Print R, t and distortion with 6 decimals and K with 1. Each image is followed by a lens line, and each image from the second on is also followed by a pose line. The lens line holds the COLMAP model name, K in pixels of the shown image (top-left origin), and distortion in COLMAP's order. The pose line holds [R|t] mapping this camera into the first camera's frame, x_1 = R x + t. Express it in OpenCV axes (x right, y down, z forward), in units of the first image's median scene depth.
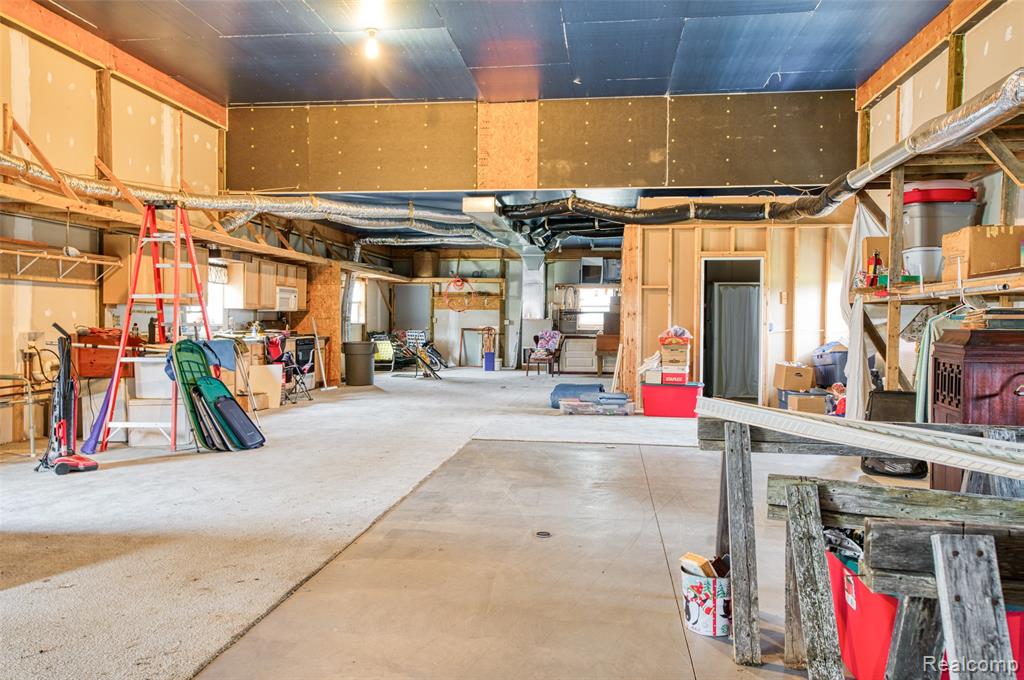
lens RADIAL K [[766.3, 0, 512.0], [0, 766.3, 340.0], [0, 0, 1]] dist [0.062673, 0.000950]
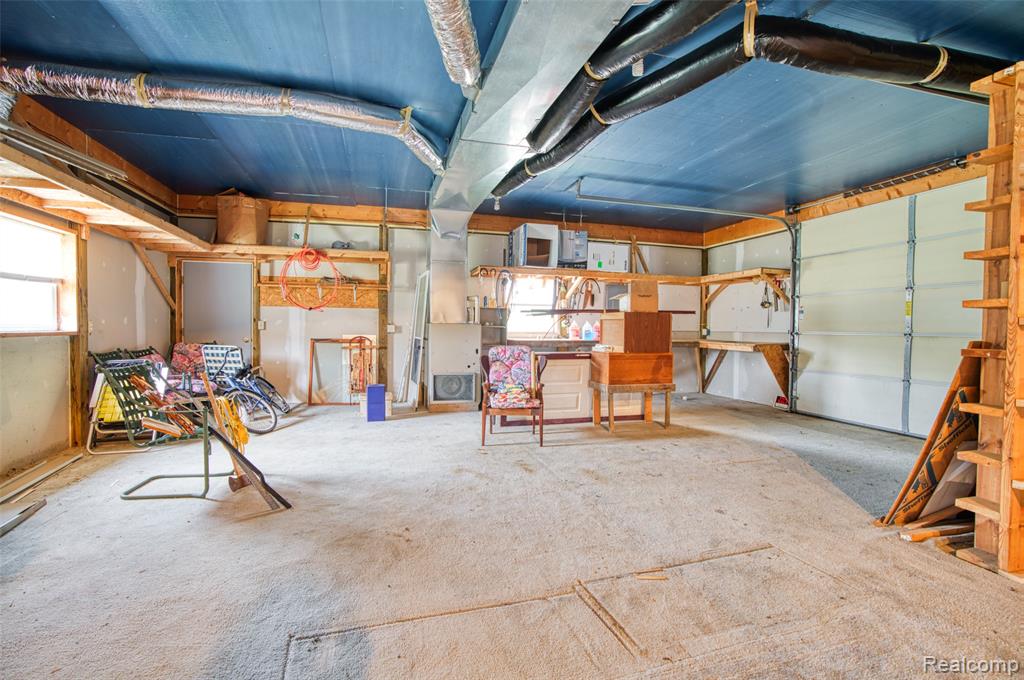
lens RADIAL K [[488.7, 0, 498.7], [0, 488.7, 340.2], [0, 0, 1]] dist [-0.022330, 0.000901]
pose [[0.938358, -0.008711, 0.345556, -0.060775], [0.007838, 0.999962, 0.003924, -0.014789], [-0.345577, -0.000973, 0.938390, 0.604886]]
